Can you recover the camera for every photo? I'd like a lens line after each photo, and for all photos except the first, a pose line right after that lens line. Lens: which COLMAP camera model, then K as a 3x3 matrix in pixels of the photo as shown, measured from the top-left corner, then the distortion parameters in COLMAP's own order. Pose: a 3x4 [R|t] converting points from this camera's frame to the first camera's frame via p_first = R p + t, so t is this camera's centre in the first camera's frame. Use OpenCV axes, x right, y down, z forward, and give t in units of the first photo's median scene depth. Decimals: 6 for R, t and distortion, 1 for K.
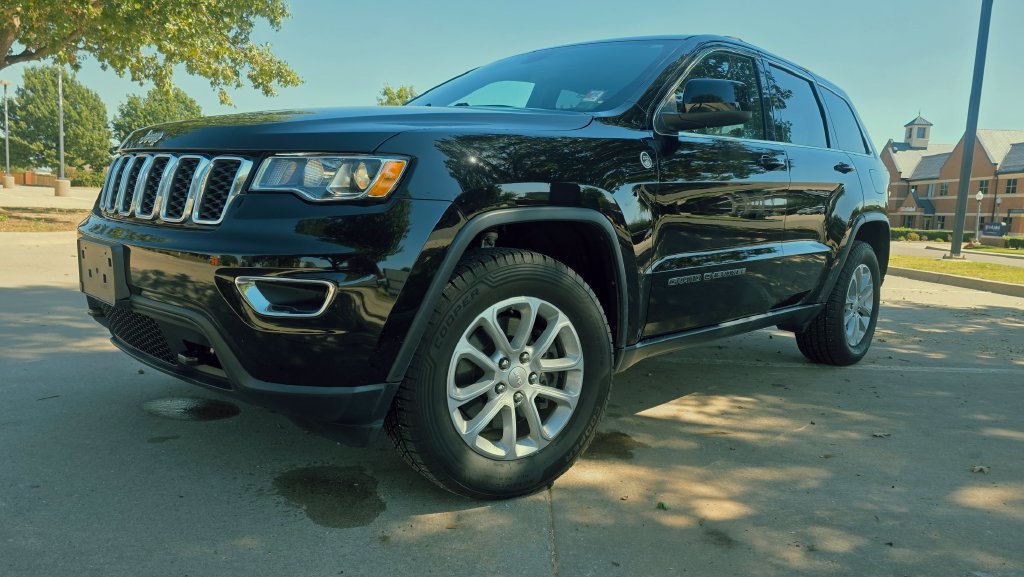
lens RADIAL K [[696.6, 0, 513.1], [0, 696.6, 287.6], [0, 0, 1]] dist [0.053801, -0.040528]
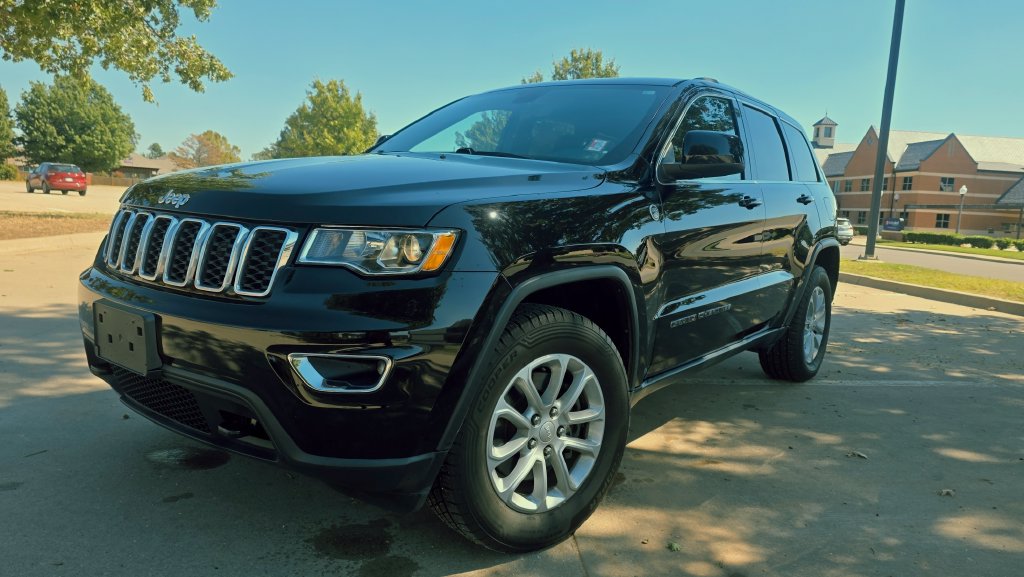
lens RADIAL K [[698.4, 0, 516.2], [0, 698.4, 284.2], [0, 0, 1]] dist [0.047762, -0.047638]
pose [[0.993997, -0.007501, 0.109148, -0.143390], [0.006648, 0.999944, 0.008175, -0.093649], [-0.109203, -0.007401, 0.993992, -0.020381]]
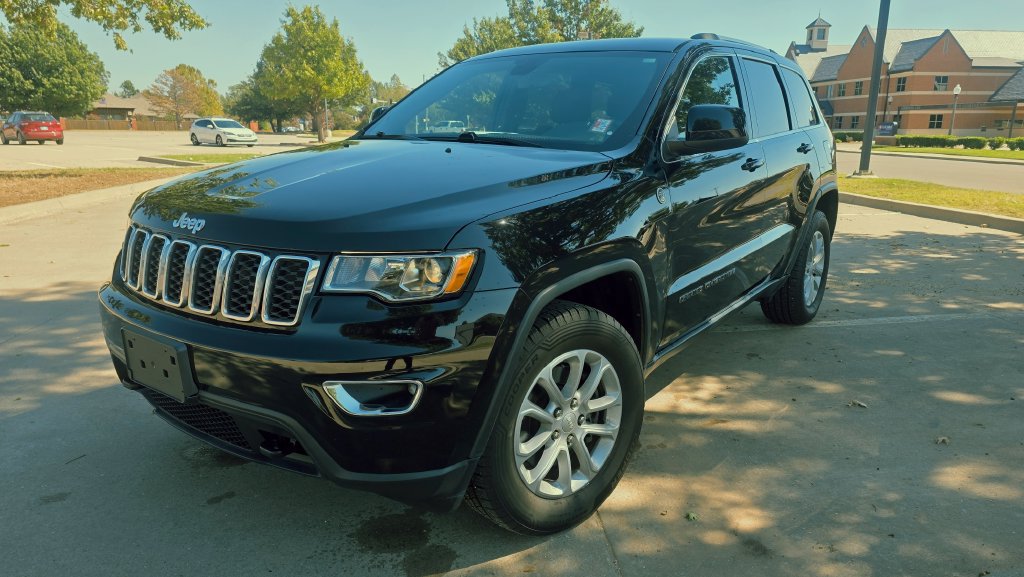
lens RADIAL K [[696.5, 0, 523.5], [0, 696.5, 293.1], [0, 0, 1]] dist [0.048559, -0.044737]
pose [[0.989768, -0.076913, 0.120181, -0.170197], [0.061068, 0.989582, 0.130374, -0.205805], [-0.128956, -0.121701, 0.984154, -0.032744]]
